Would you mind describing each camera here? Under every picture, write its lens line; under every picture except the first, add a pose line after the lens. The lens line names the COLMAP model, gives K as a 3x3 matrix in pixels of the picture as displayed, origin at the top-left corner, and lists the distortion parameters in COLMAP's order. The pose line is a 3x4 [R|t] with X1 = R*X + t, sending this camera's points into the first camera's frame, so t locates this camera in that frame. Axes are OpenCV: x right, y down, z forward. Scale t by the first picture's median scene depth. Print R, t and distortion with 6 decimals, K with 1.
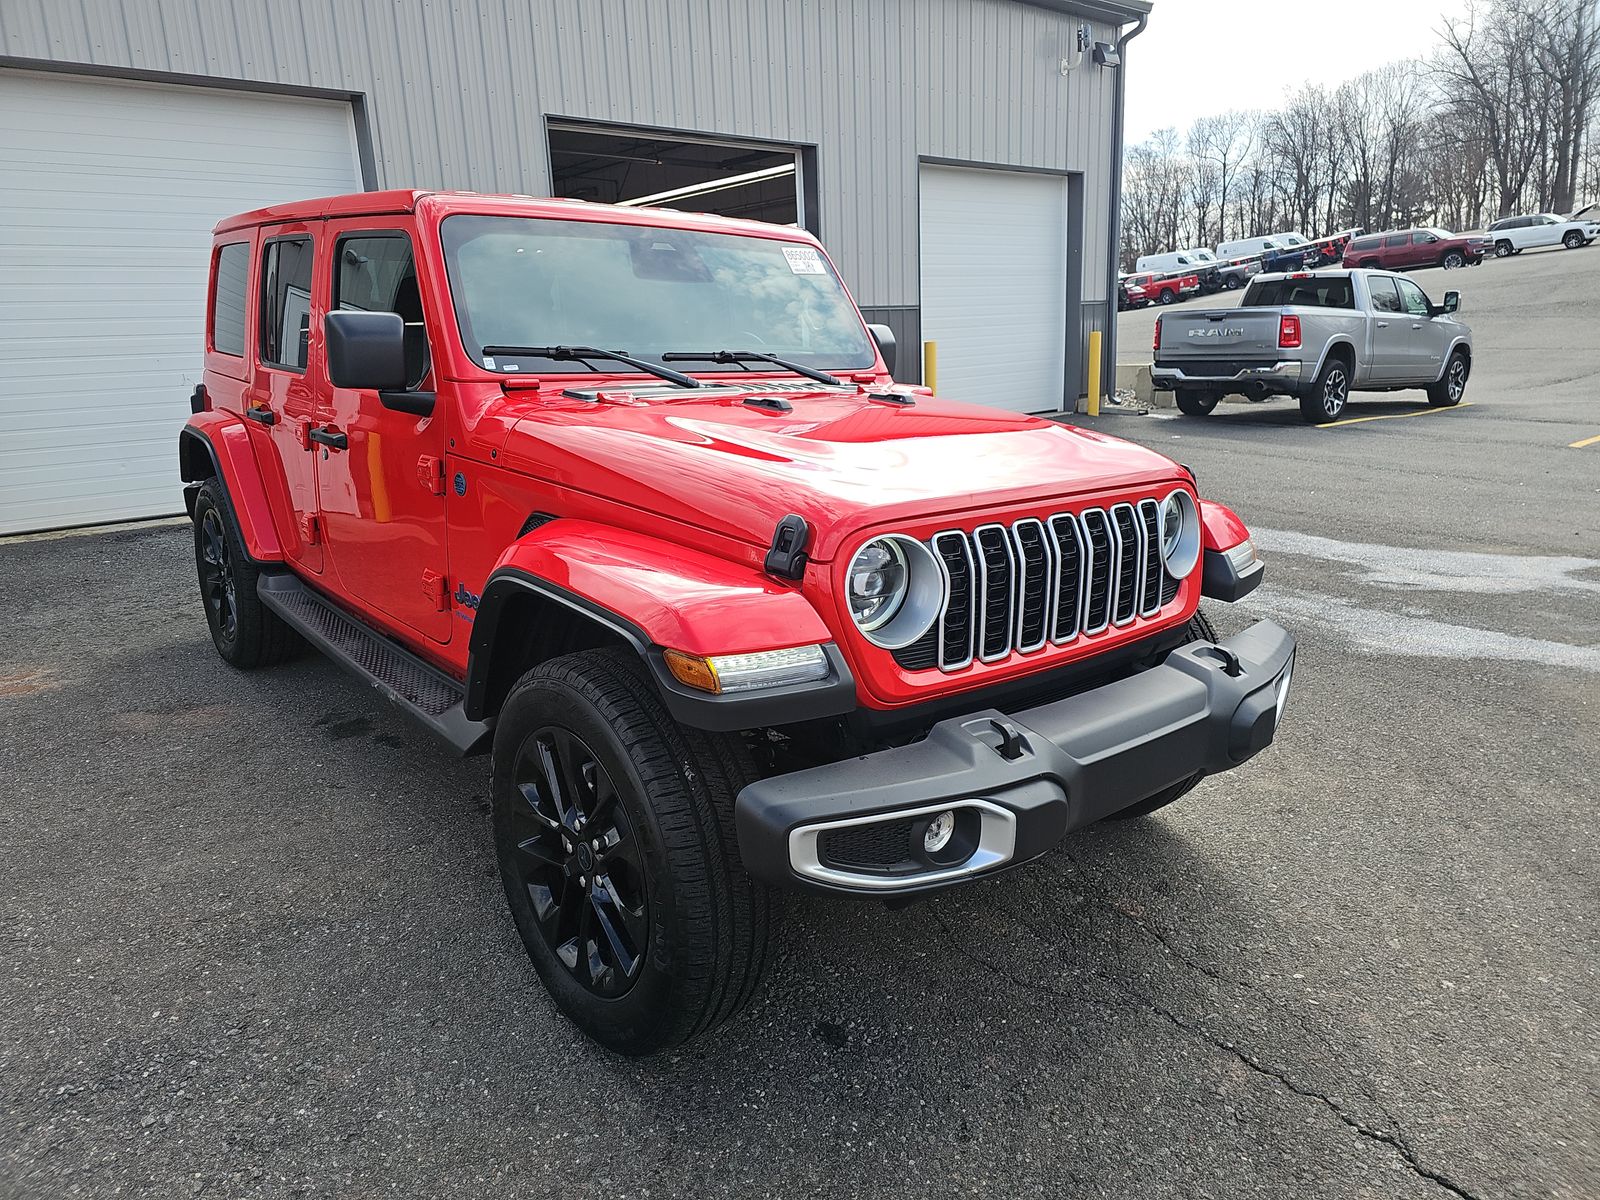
lens RADIAL K [[1059.0, 0, 813.3], [0, 1059.0, 593.2], [0, 0, 1]] dist [0.047383, -0.038388]
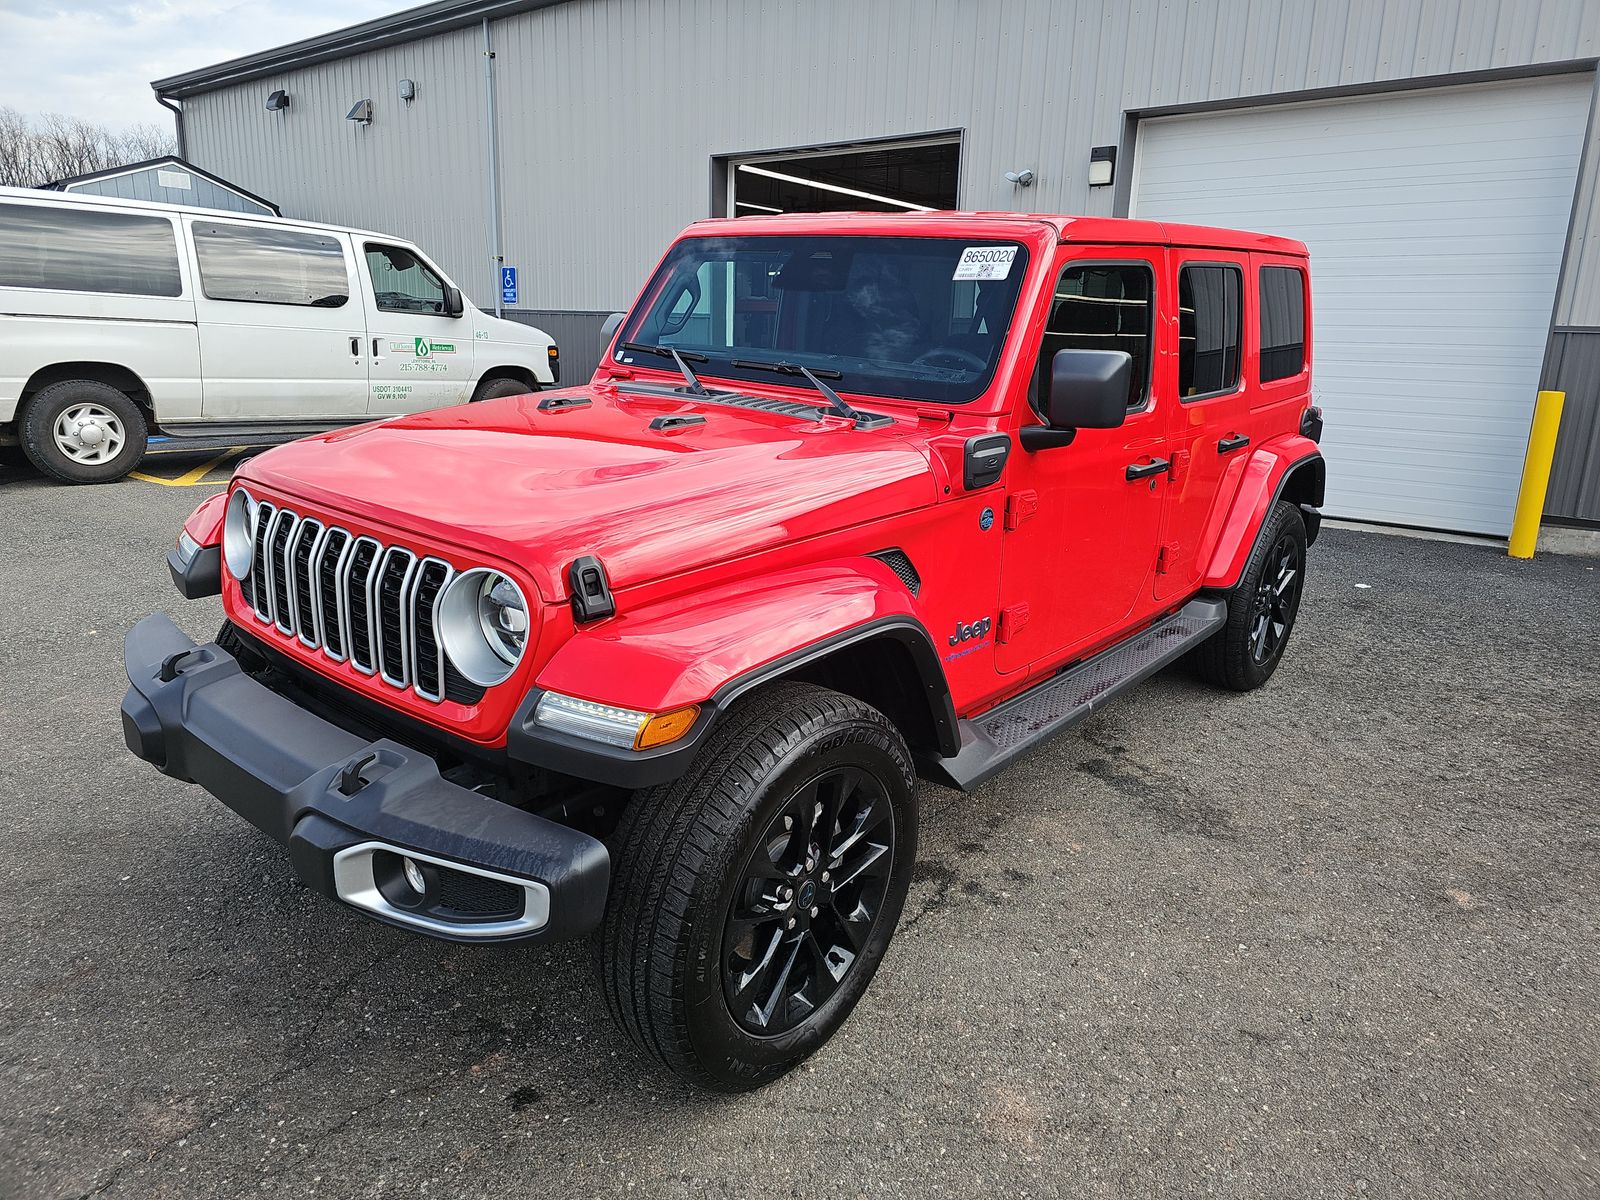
lens RADIAL K [[1054.3, 0, 806.1], [0, 1054.3, 568.0], [0, 0, 1]] dist [0.041428, -0.069822]
pose [[0.185364, 0.248322, -0.950777, 0.880664], [-0.268573, 0.943509, 0.194062, -0.243460], [0.945256, 0.219381, 0.241585, 0.827712]]
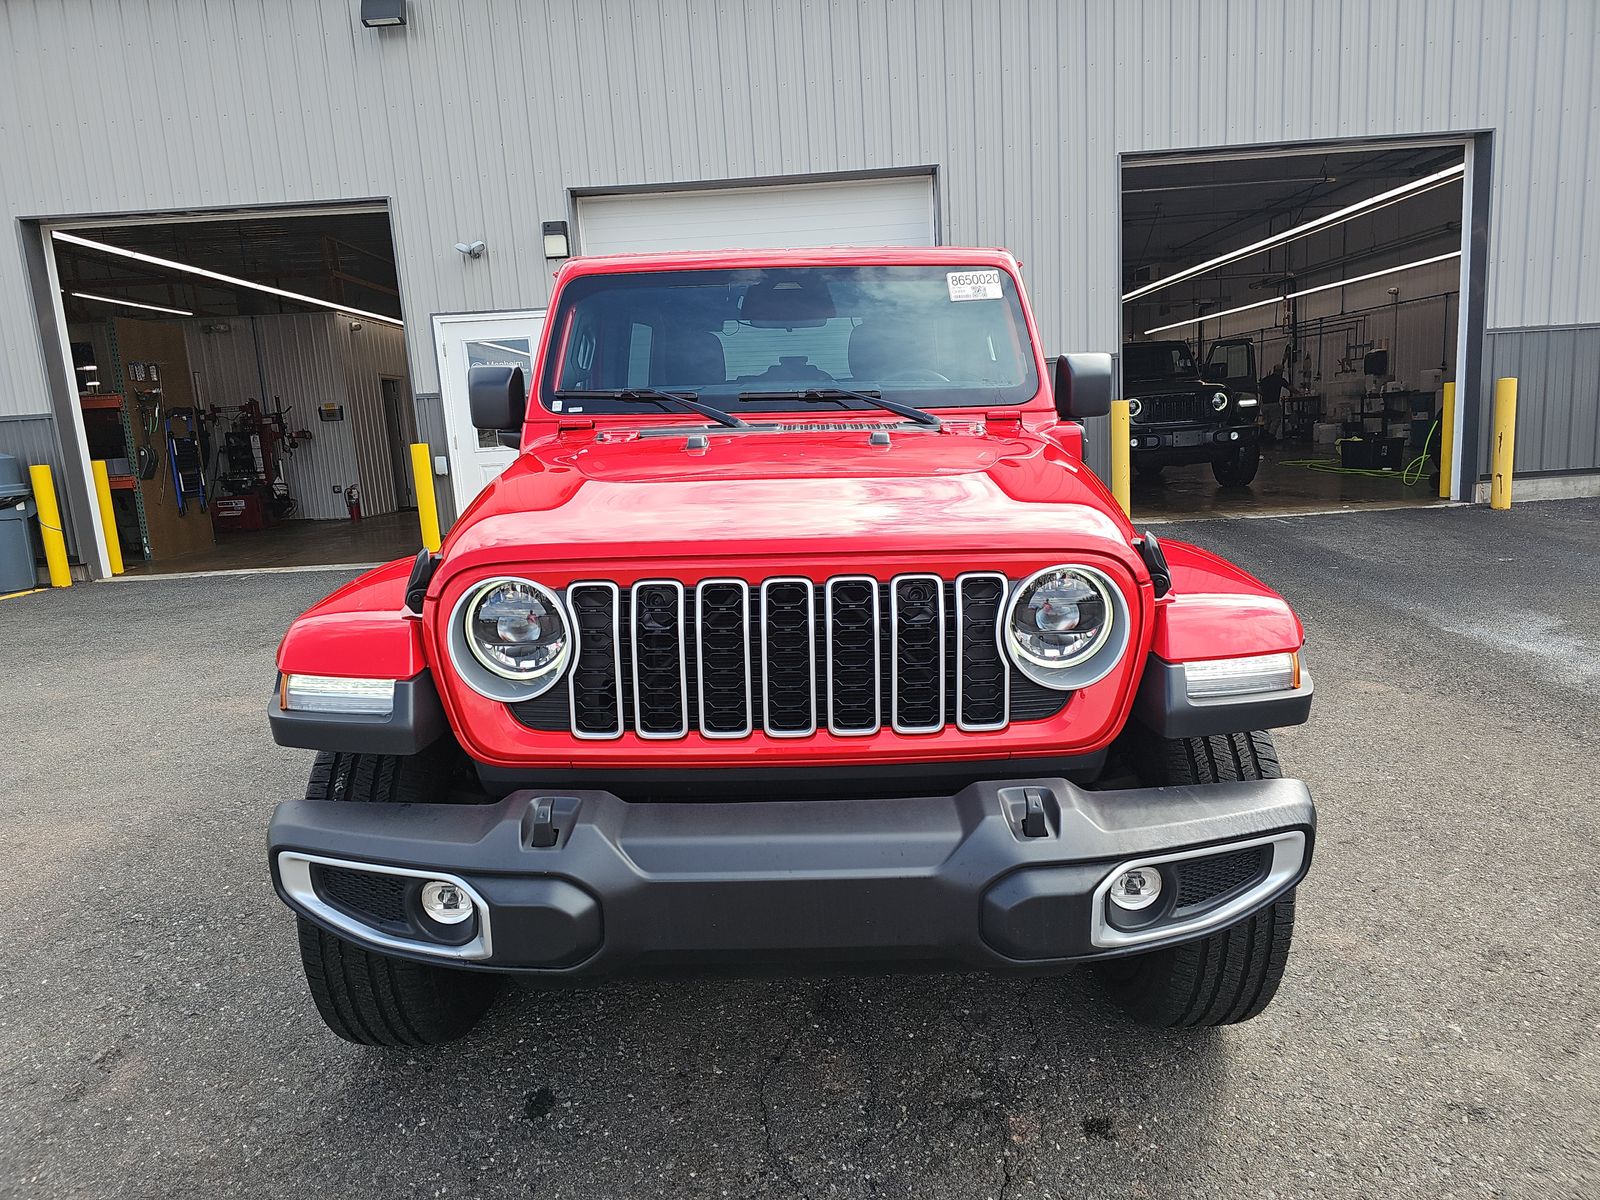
lens RADIAL K [[1054.7, 0, 800.0], [0, 1054.7, 600.0], [0, 0, 1]] dist [0.041498, -0.038958]
pose [[0.767007, 0.098707, -0.634001, 0.529135], [-0.120526, 0.992672, 0.008737, -0.046560], [0.630217, 0.069712, 0.773283, 0.271598]]
